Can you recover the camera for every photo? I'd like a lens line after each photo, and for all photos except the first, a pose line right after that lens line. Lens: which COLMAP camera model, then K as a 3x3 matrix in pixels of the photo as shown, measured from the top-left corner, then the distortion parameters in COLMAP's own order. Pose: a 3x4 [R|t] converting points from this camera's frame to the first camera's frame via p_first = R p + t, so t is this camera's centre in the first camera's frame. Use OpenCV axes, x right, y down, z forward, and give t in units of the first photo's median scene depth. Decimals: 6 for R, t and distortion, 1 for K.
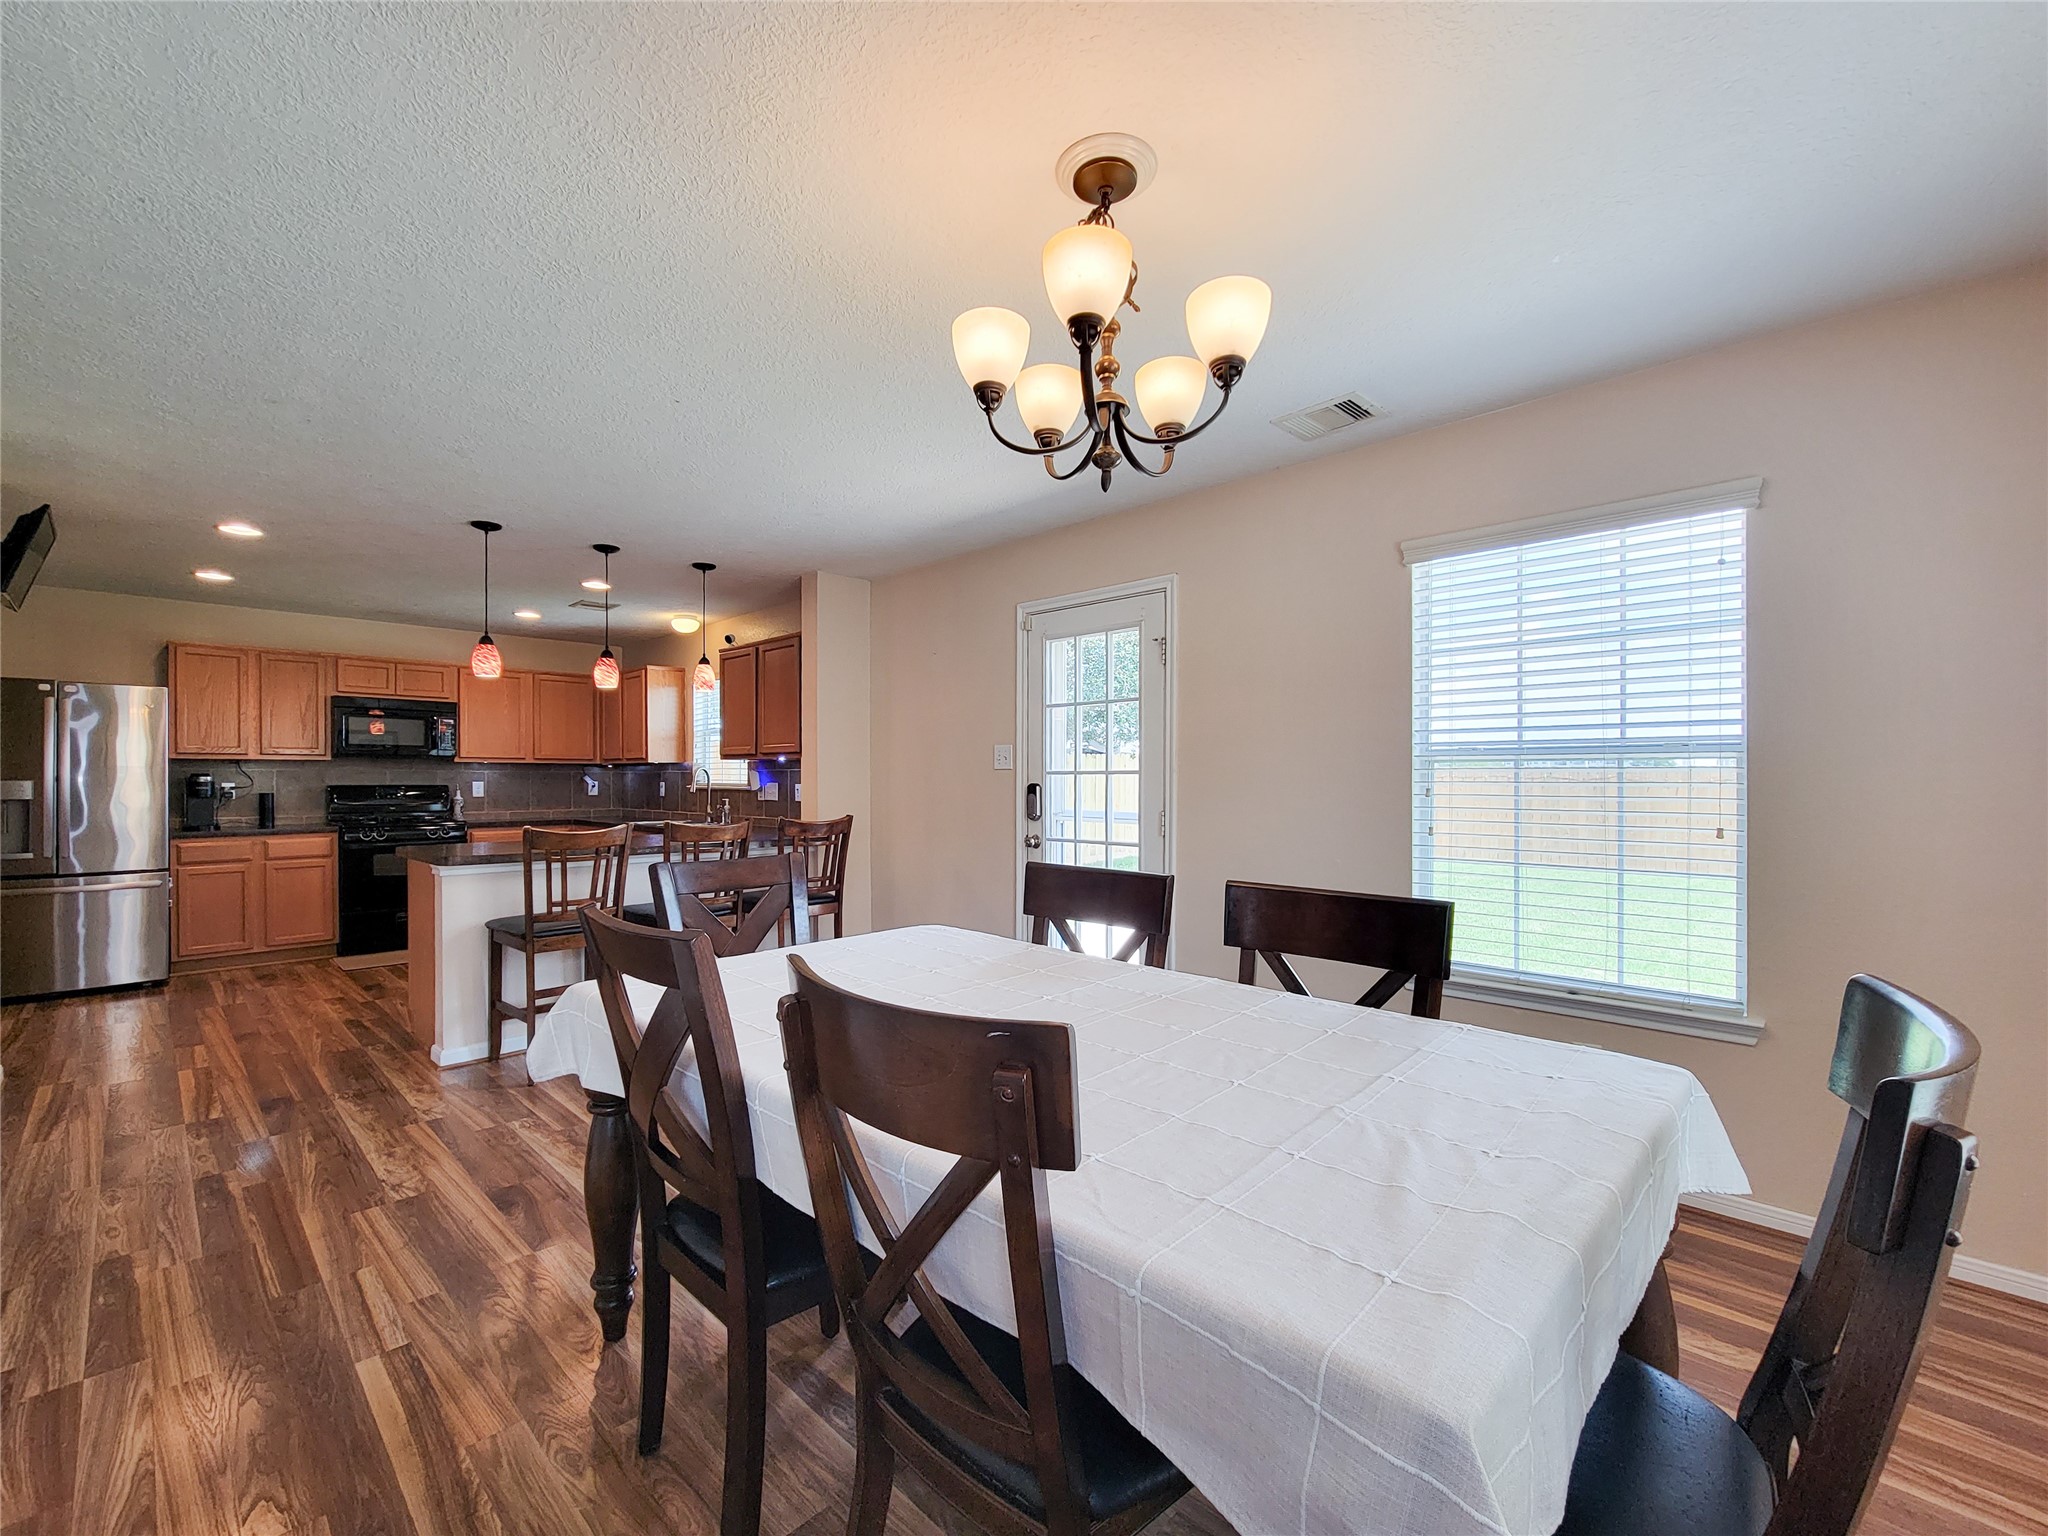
lens RADIAL K [[863.2, 0, 1024.2], [0, 863.2, 776.5], [0, 0, 1]] dist [0.000841, -0.000156]
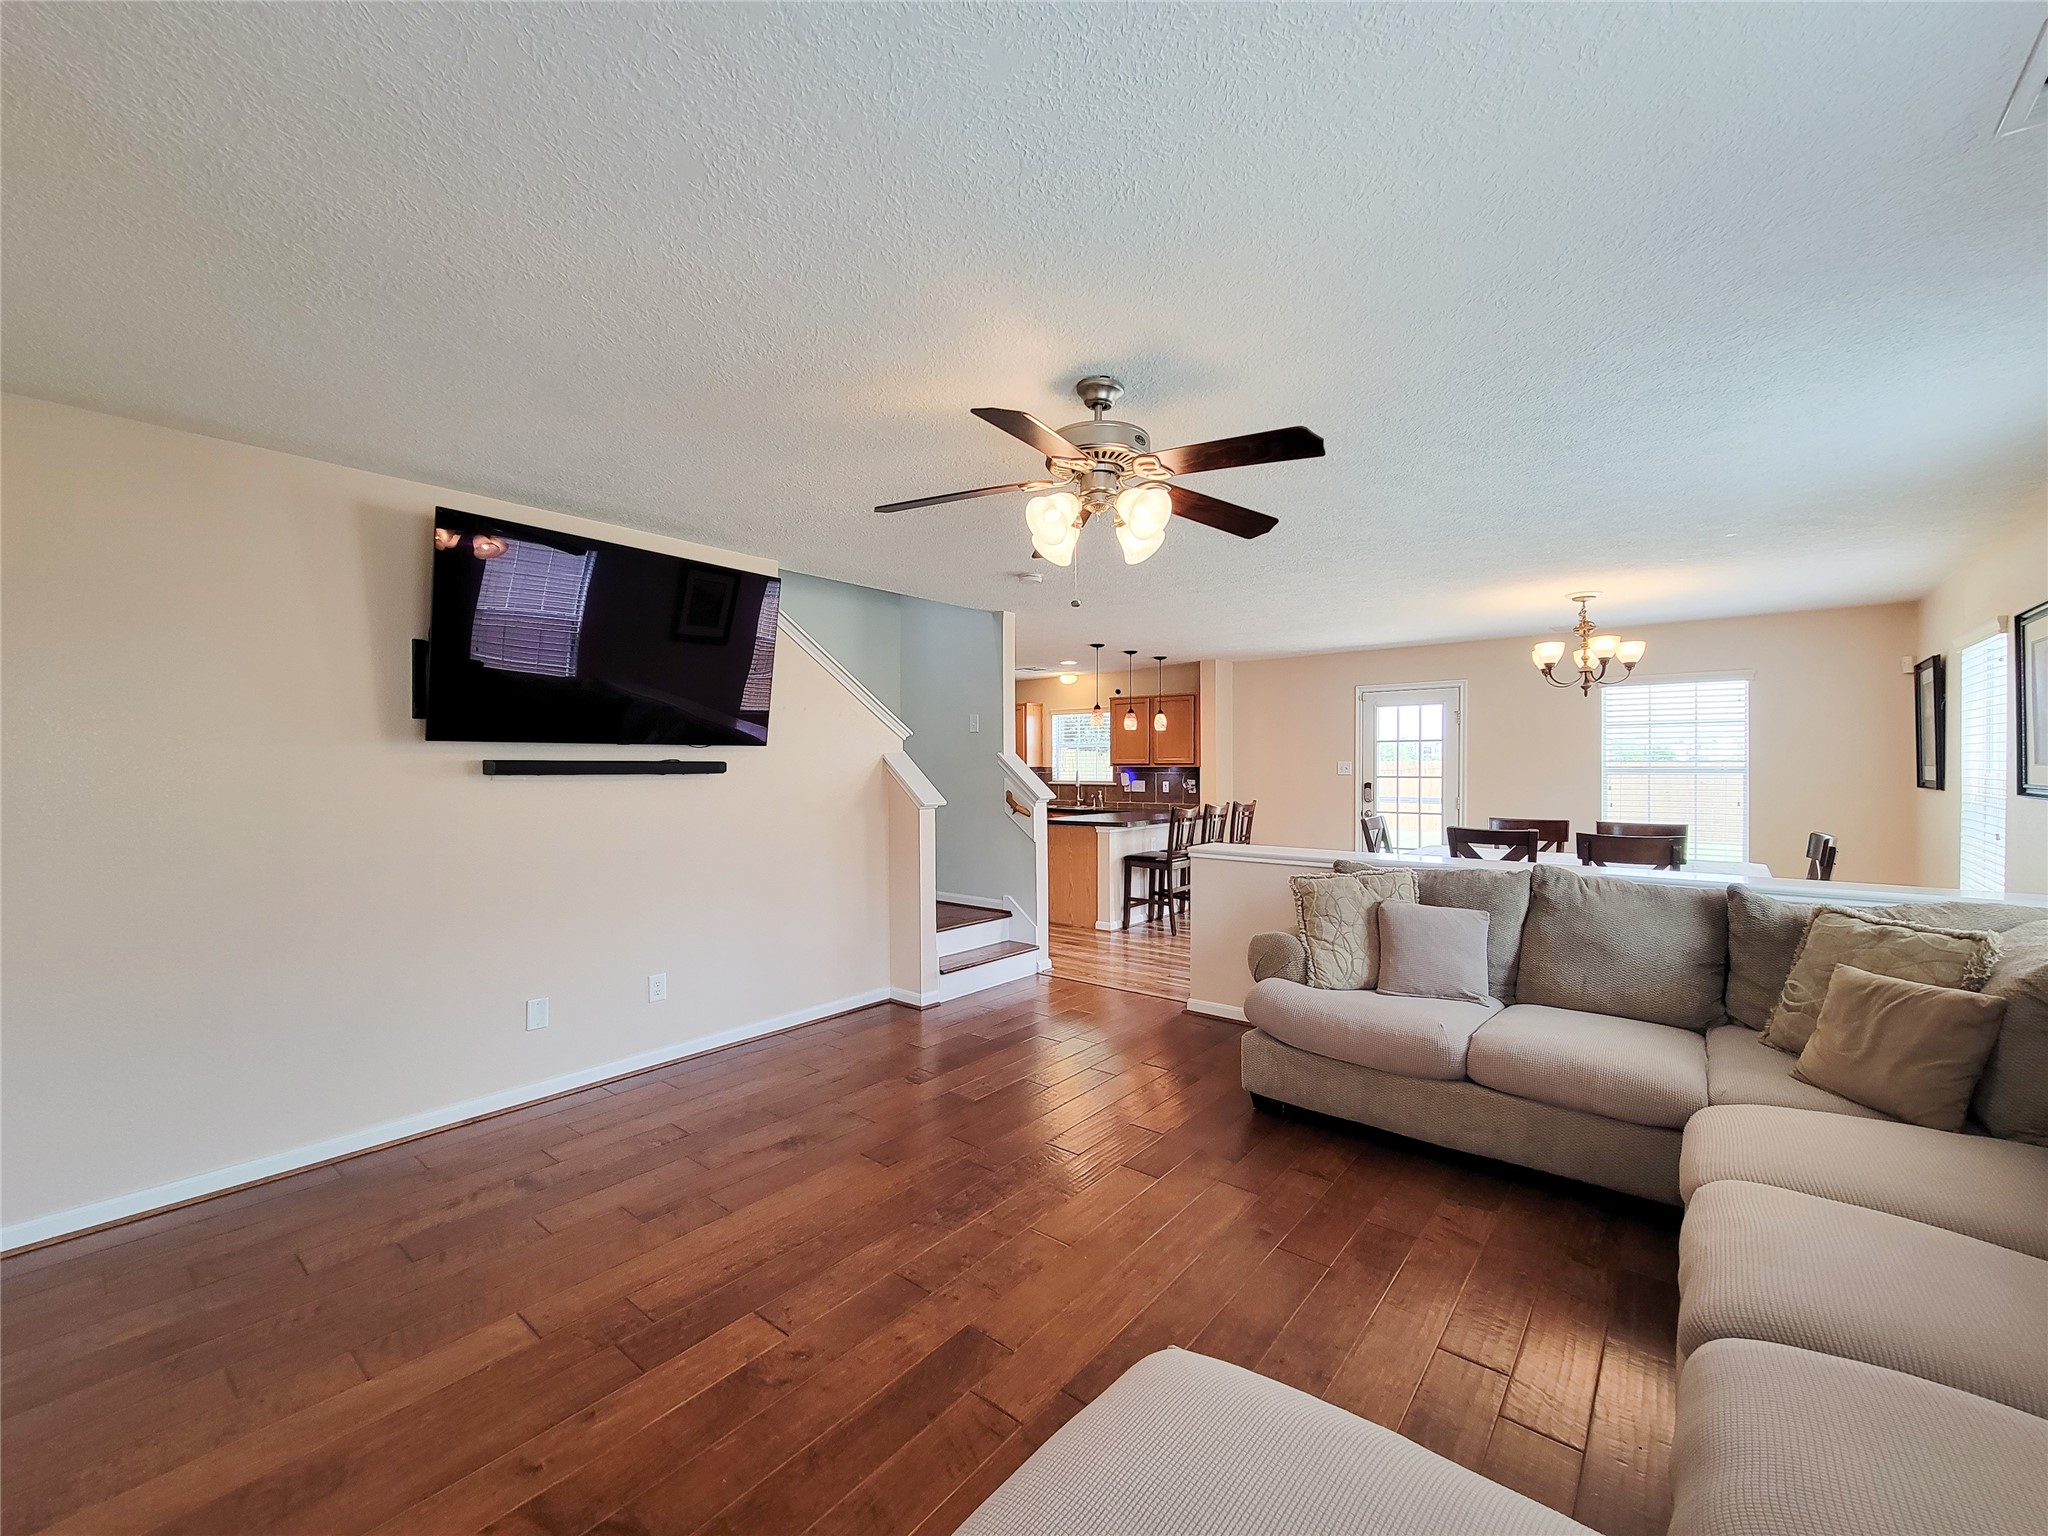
lens RADIAL K [[863.2, 0, 1022.1], [0, 863.2, 763.7], [0, 0, 1]] dist [0.000841, -0.000156]
pose [[0.994776, -0.000812, 0.102082, -0.955468], [0.000866, 1.000000, -0.000486, -0.033567], [-0.102082, 0.000572, 0.994776, -0.814871]]
